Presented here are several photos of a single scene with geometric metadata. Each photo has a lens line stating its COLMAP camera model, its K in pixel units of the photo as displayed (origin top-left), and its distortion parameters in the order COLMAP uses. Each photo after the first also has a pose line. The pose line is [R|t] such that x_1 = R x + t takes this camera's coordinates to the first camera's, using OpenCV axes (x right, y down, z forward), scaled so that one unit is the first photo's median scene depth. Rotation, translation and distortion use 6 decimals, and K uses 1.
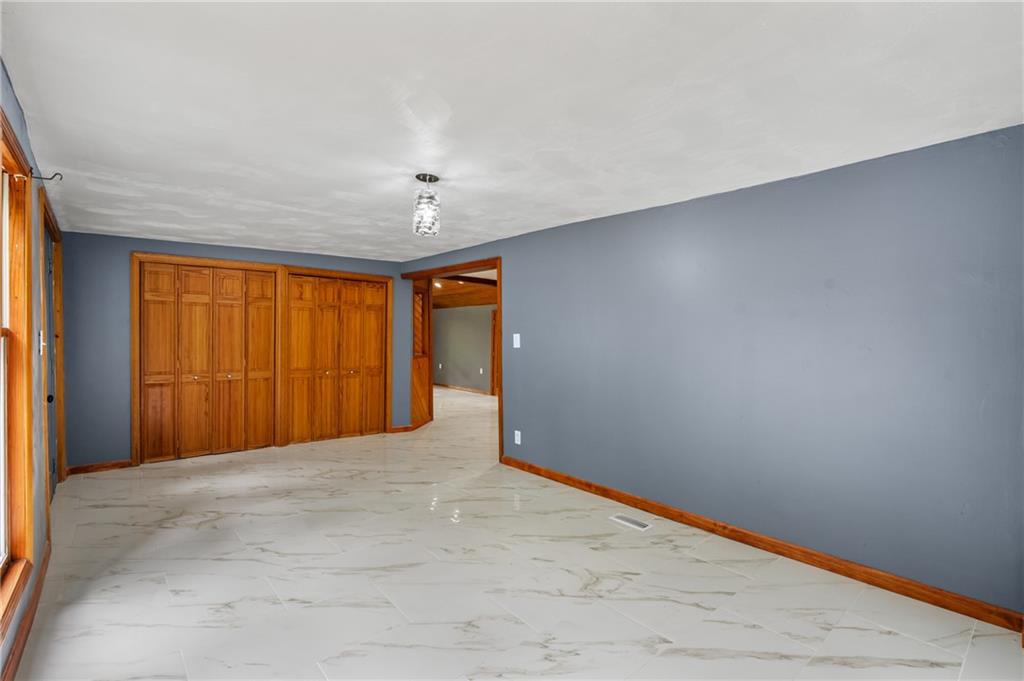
lens RADIAL K [[458.6, 0, 516.6], [0, 458.6, 341.4], [0, 0, 1]] dist [0.001012, 0.000381]
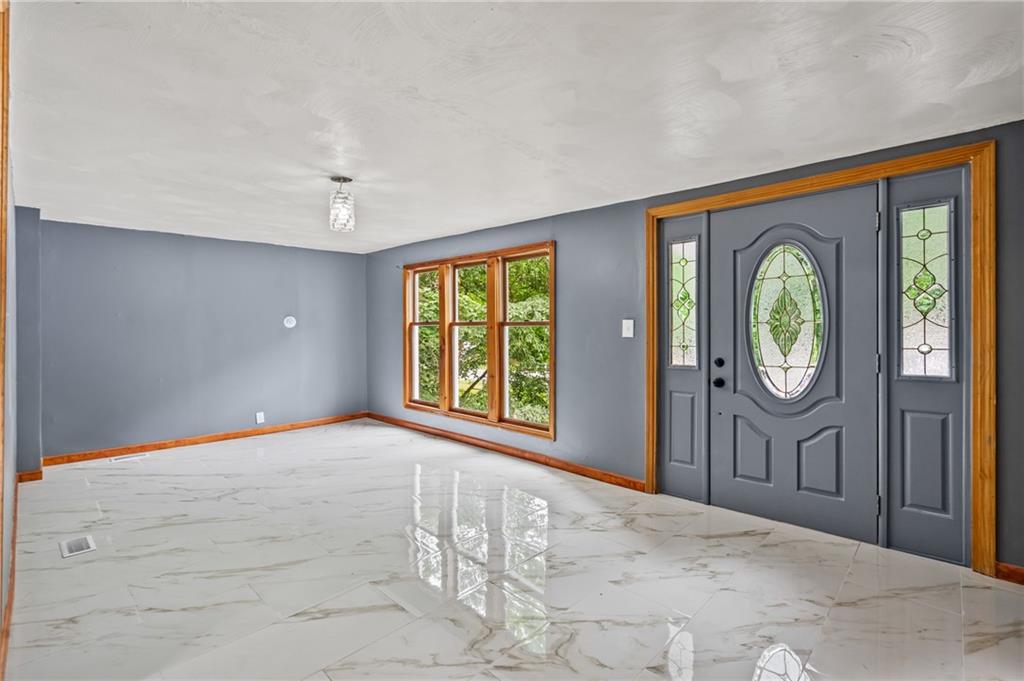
lens RADIAL K [[458.6, 0, 507.6], [0, 458.6, 332.4], [0, 0, 1]] dist [0.001012, 0.000381]
pose [[-0.996961, -0.002617, -0.077854, -0.475876], [-0.003015, 0.999983, 0.004990, 0.009681], [0.077839, 0.005209, -0.996952, 1.999243]]
